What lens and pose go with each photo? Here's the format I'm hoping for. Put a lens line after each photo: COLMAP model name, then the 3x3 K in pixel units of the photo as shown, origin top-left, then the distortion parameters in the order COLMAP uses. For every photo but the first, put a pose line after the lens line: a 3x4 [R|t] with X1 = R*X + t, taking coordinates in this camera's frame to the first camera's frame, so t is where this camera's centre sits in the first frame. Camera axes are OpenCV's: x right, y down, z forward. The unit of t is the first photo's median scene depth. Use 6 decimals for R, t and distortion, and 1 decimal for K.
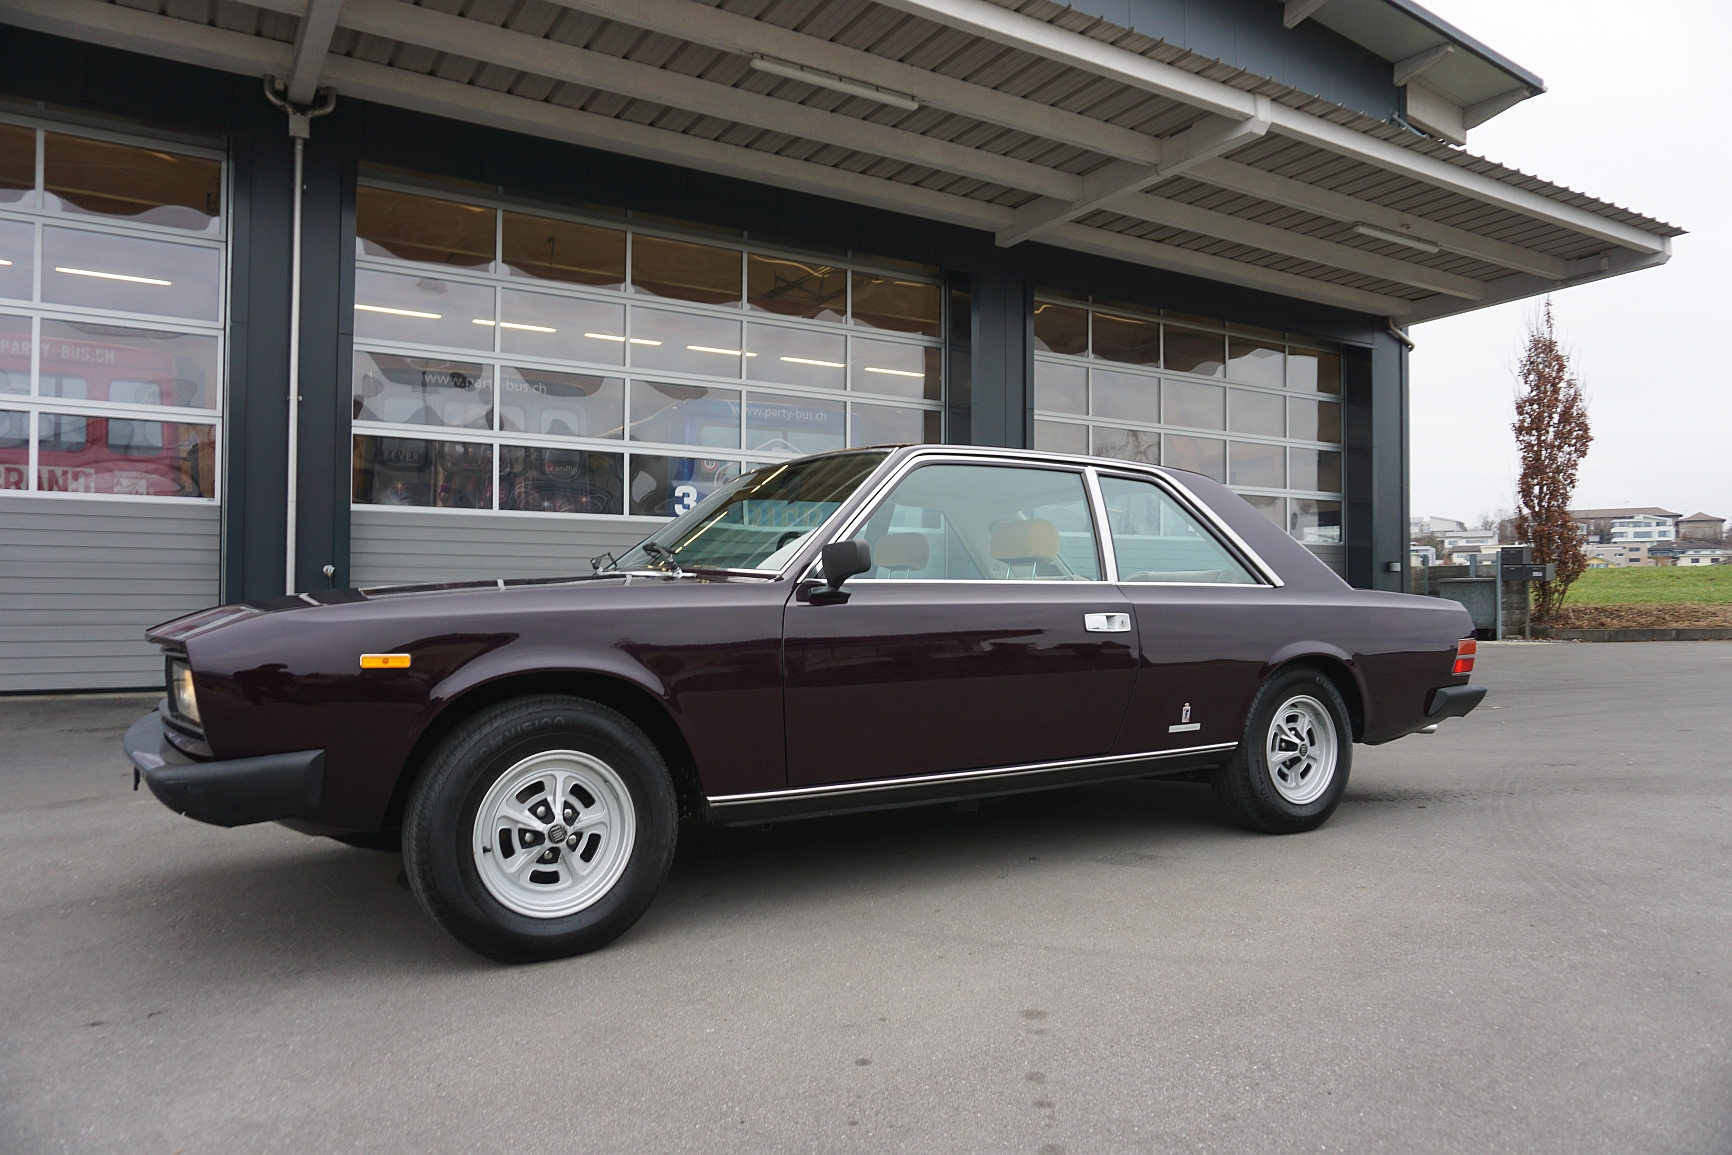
lens RADIAL K [[1158.8, 0, 861.5], [0, 1158.8, 571.1], [0, 0, 1]] dist [-0.047551, 0.032105]
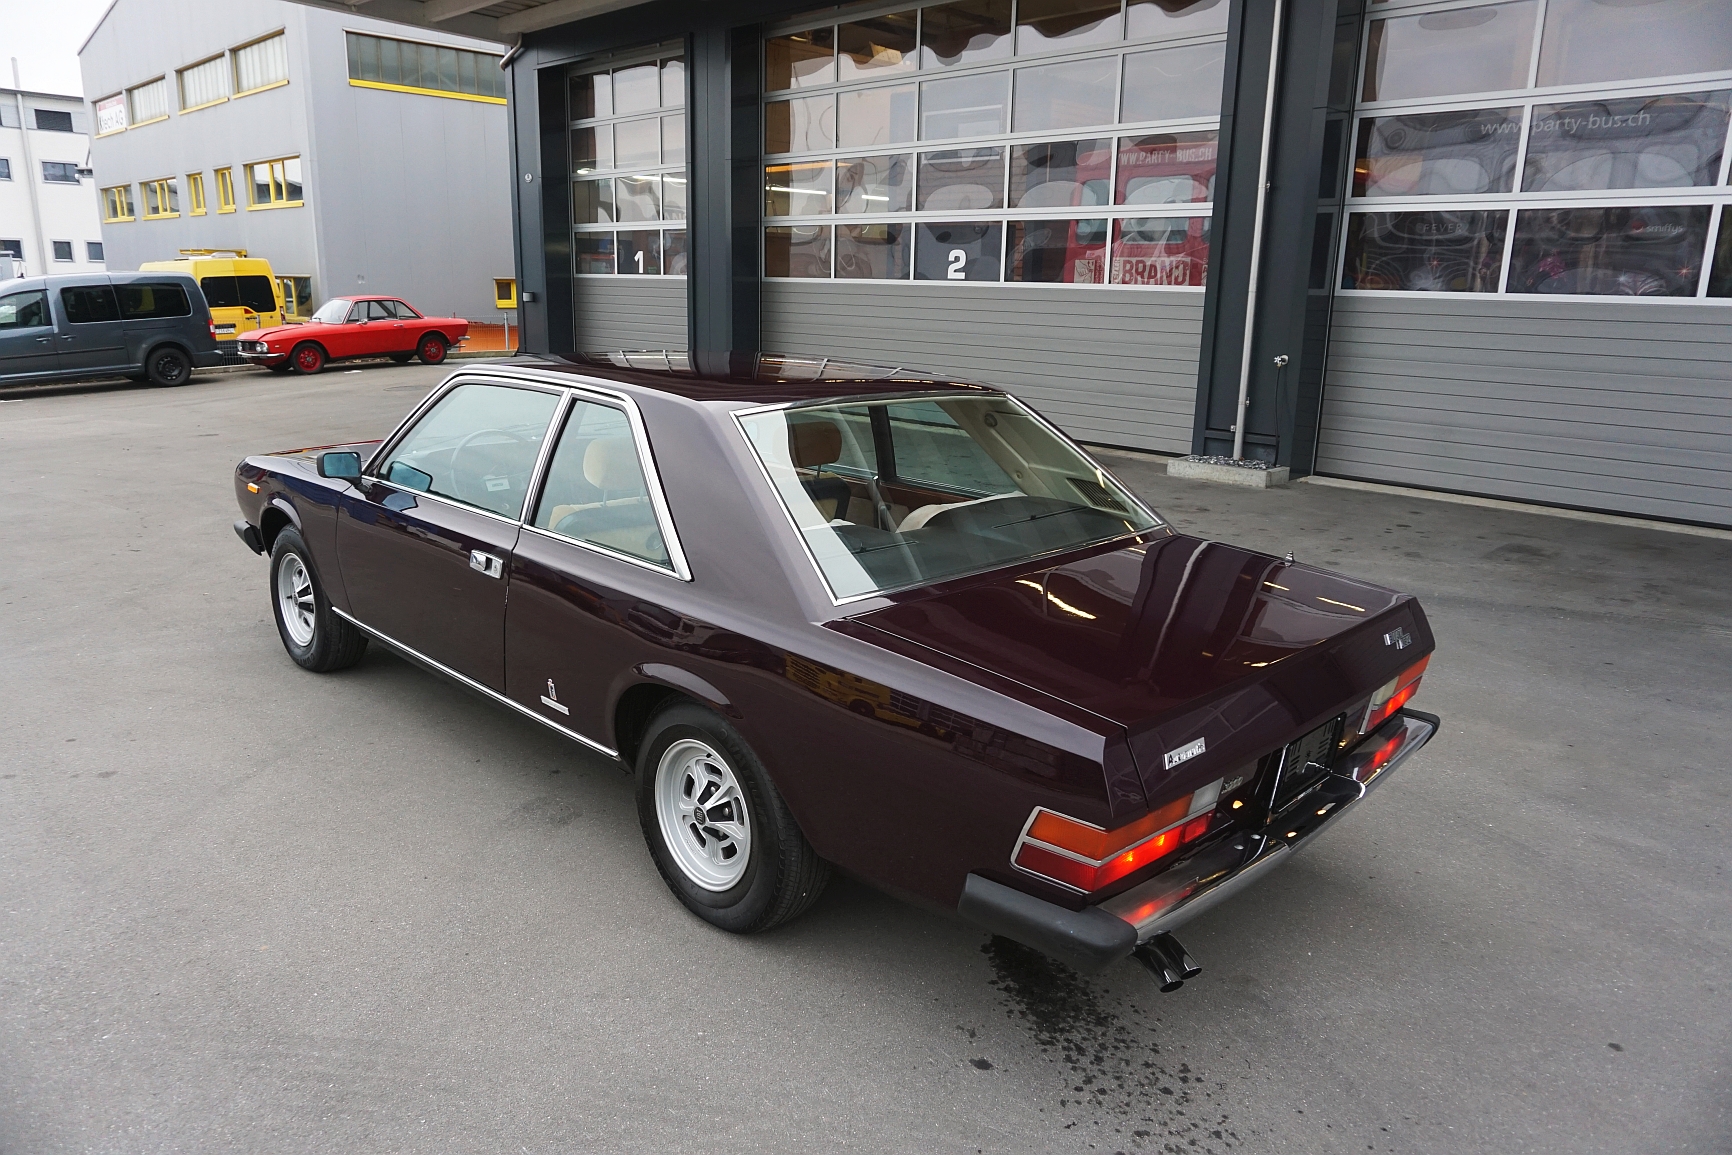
lens RADIAL K [[1158.8, 0, 861.6], [0, 1158.8, 567.3], [0, 0, 1]] dist [-0.047551, 0.032105]
pose [[0.232640, 0.233853, -0.944029, 0.450680], [0.000939, 0.970607, 0.240668, -0.069076], [0.972563, -0.056875, 0.225582, 0.413150]]
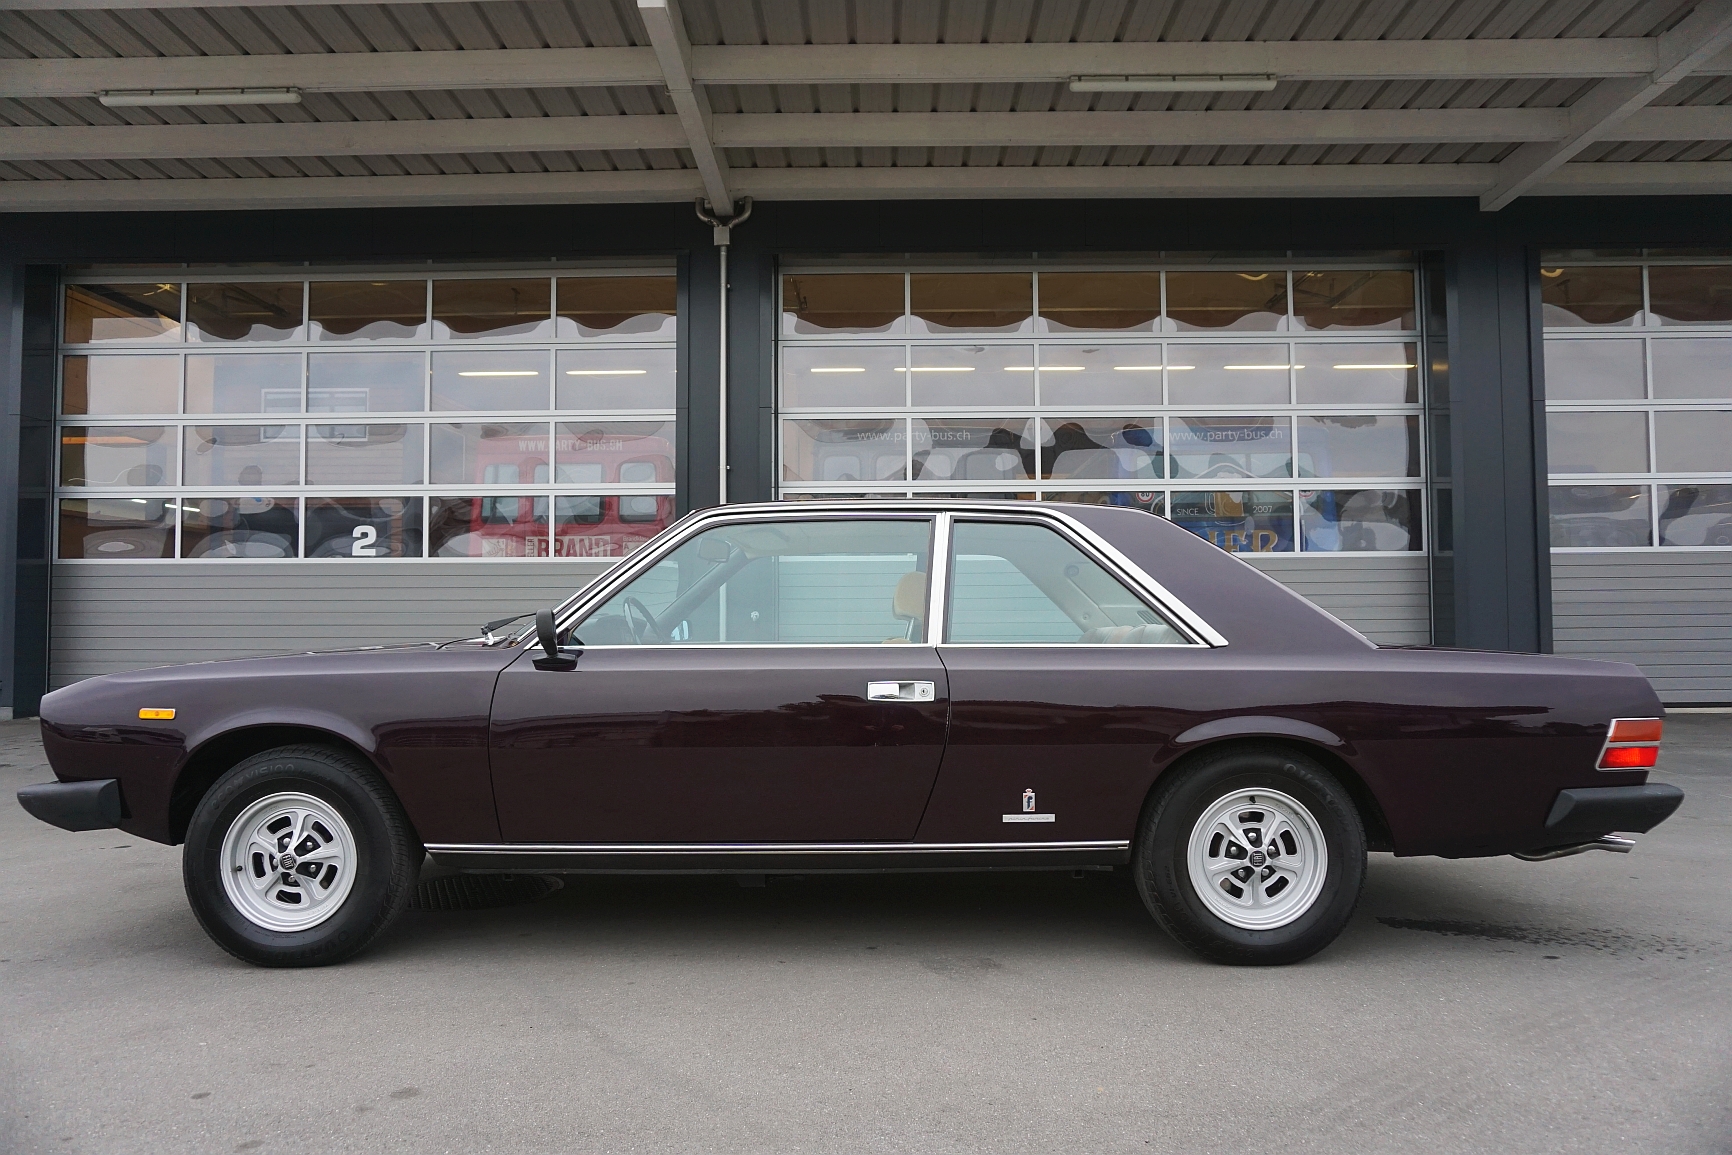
lens RADIAL K [[1158.8, 0, 860.7], [0, 1158.8, 568.4], [0, 0, 1]] dist [-0.047551, 0.032105]
pose [[0.840140, -0.032923, -0.541370, 0.254701], [0.018806, 0.999324, -0.031588, -0.008249], [0.542044, 0.016358, 0.840191, 0.090439]]
